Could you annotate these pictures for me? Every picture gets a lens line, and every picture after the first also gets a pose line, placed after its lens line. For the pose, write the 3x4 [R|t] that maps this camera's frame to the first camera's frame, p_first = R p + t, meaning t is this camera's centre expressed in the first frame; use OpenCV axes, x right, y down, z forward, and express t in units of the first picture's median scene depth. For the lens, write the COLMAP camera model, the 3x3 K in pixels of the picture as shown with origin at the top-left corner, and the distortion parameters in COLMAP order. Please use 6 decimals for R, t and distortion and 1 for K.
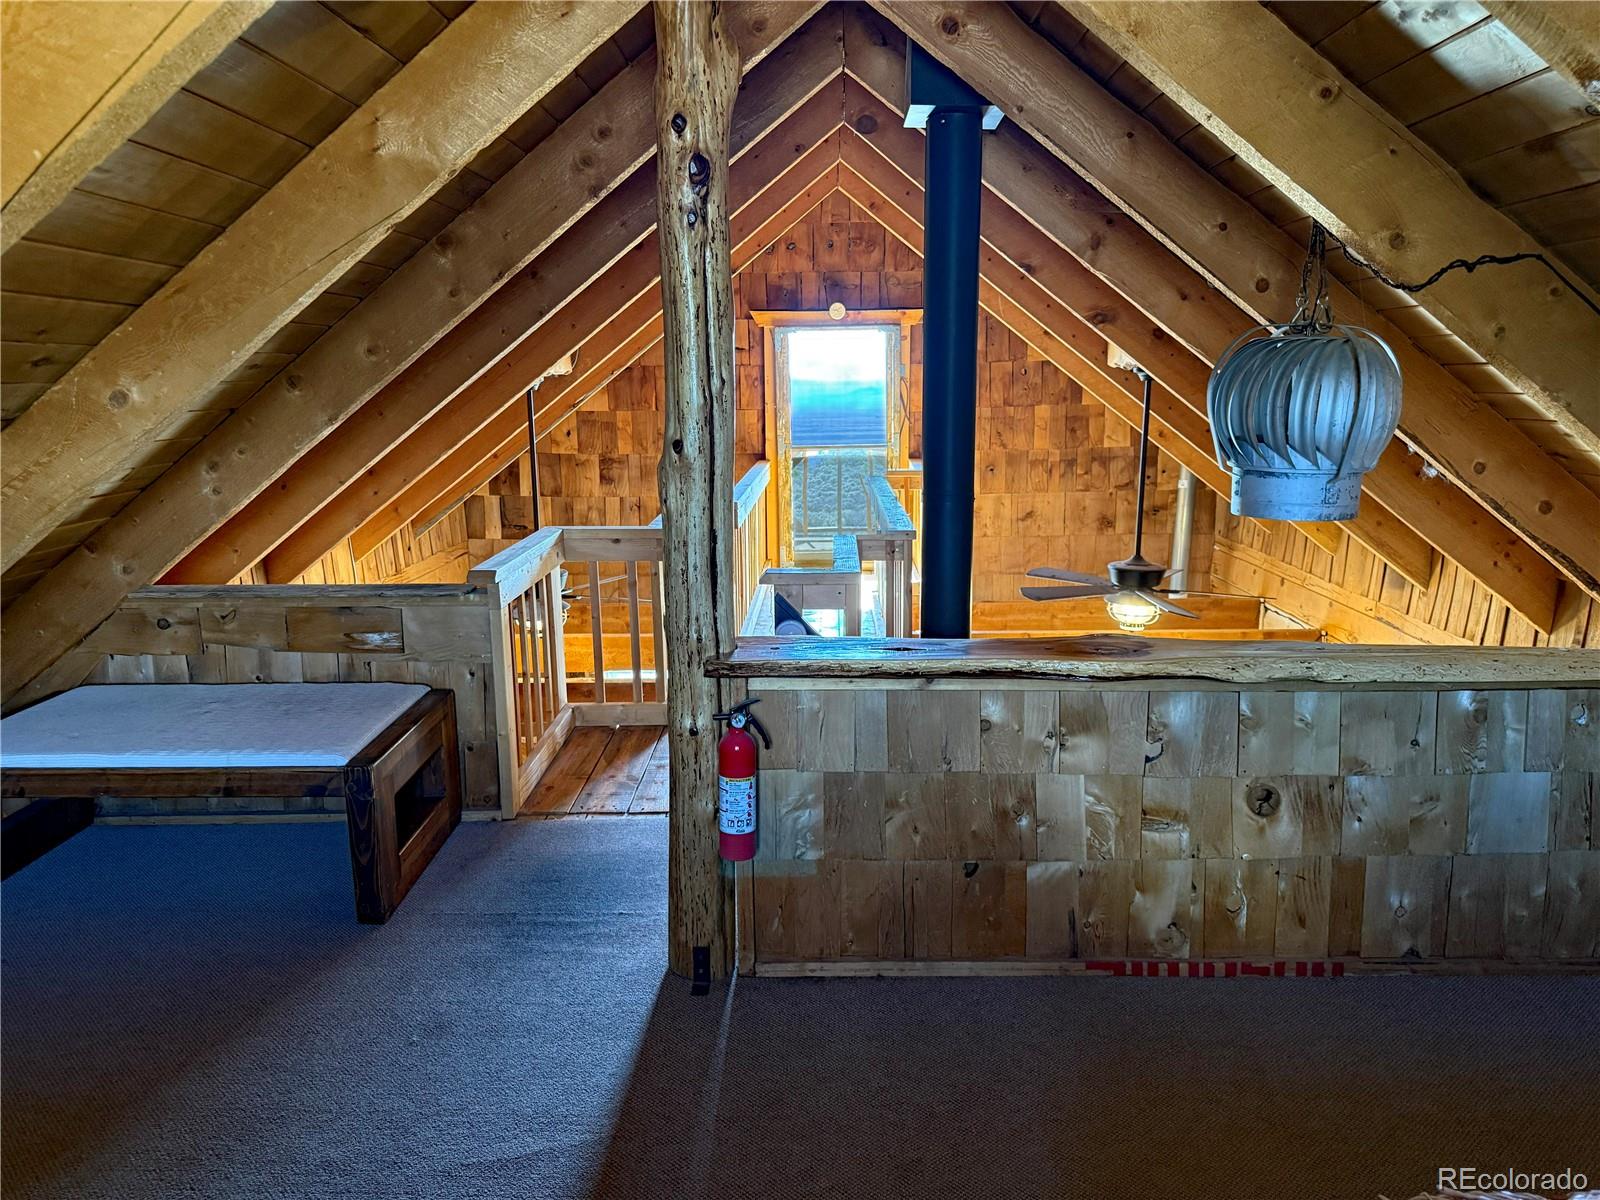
lens RADIAL K [[1139.6, 0, 803.3], [0, 1139.6, 607.2], [0, 0, 1]] dist [0.072383, -0.086308]
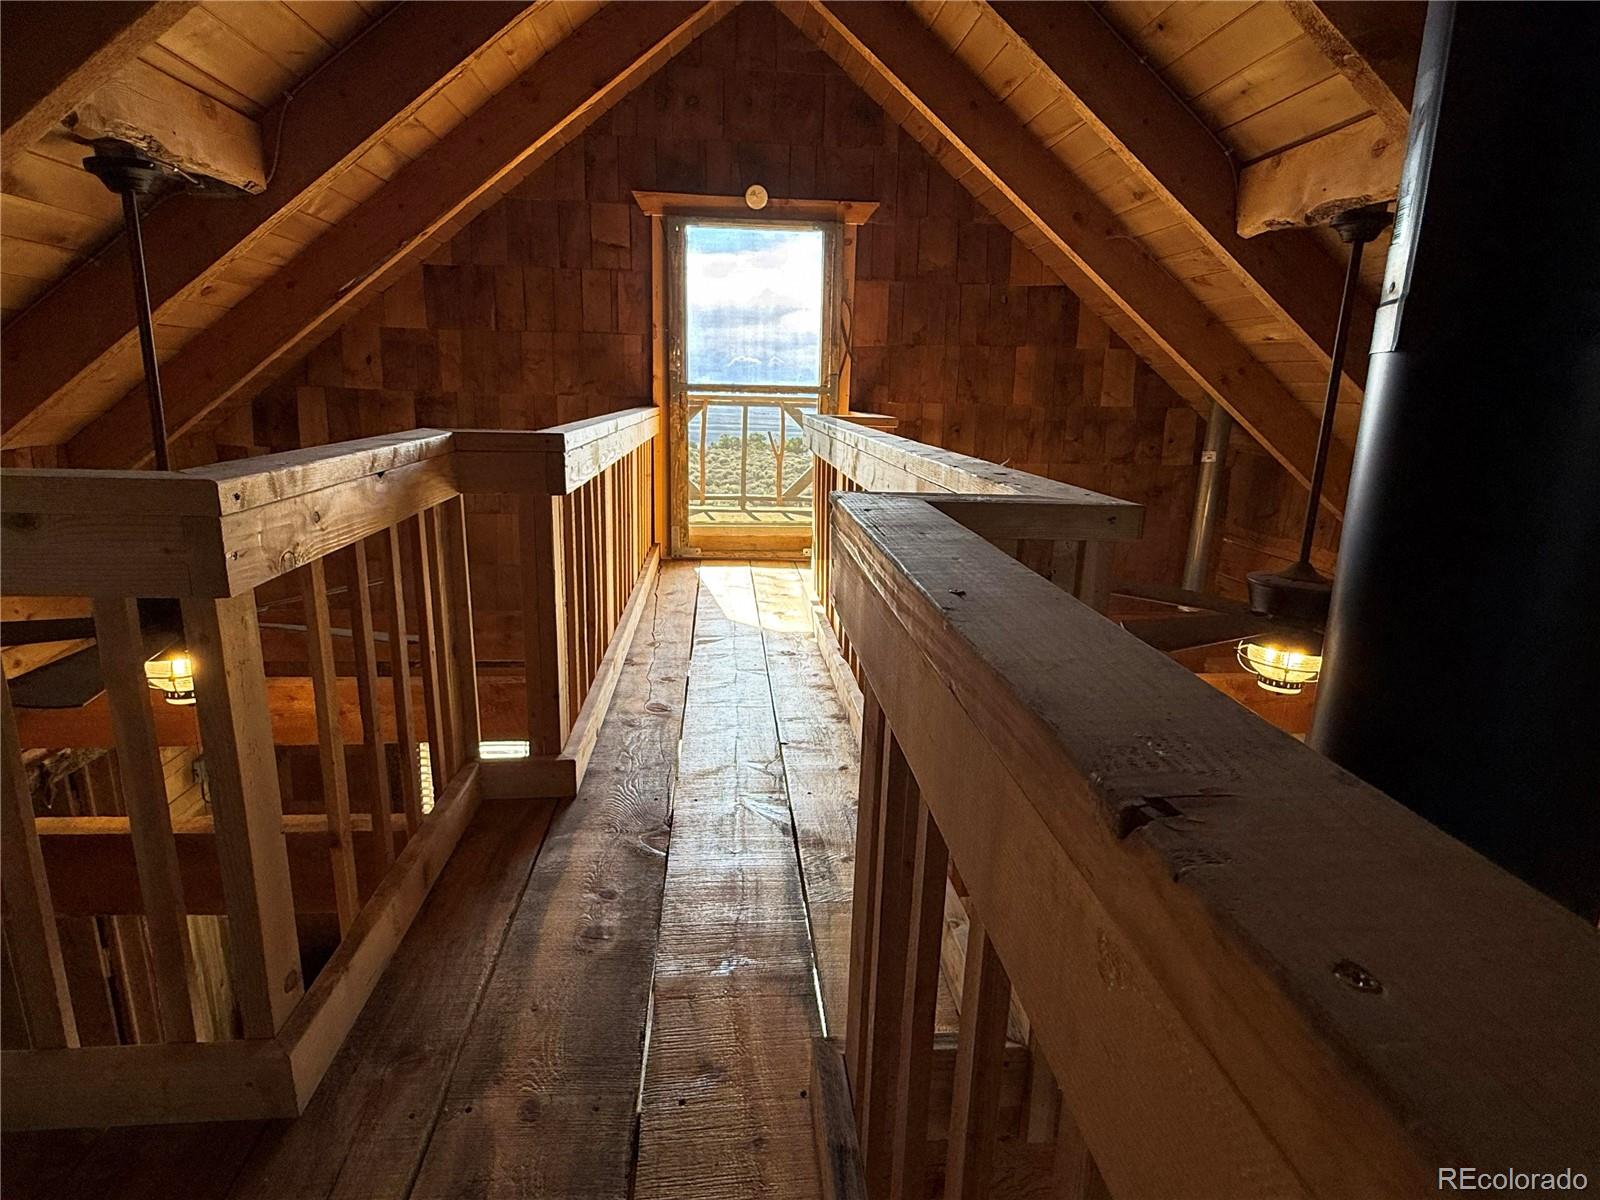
lens RADIAL K [[898.8, 0, 799.2], [0, 898.8, 589.0], [0, 0, 1]] dist [0.018248, -0.009931]
pose [[0.992901, 0.012211, 0.118319, -0.007162], [-0.015308, 0.999563, 0.025302, -0.030399], [-0.117959, -0.026933, 0.992653, 0.430711]]
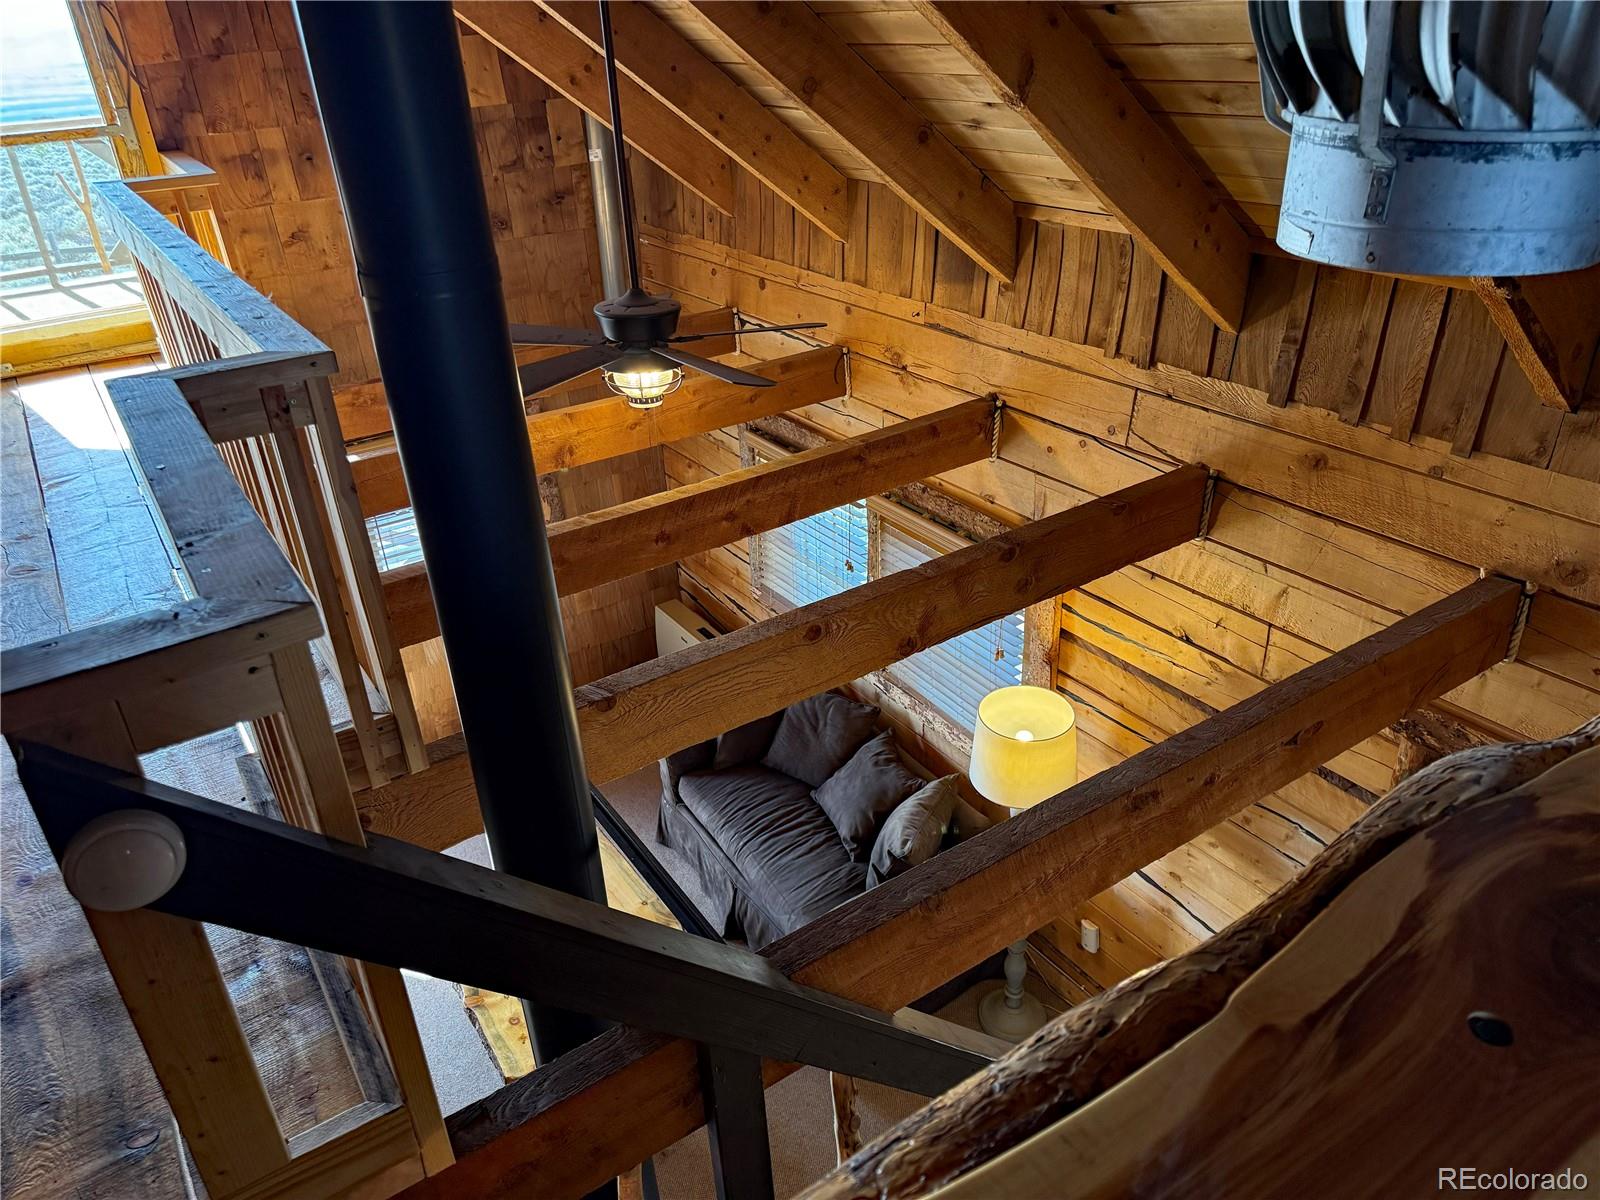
lens RADIAL K [[1139.6, 0, 781.6], [0, 1139.6, 609.9], [0, 0, 1]] dist [0.072383, -0.086308]
pose [[0.823303, -0.295089, 0.484866, -0.001634], [0.151775, 0.937582, 0.312897, -0.048474], [-0.546934, -0.184018, 0.816701, 0.301688]]
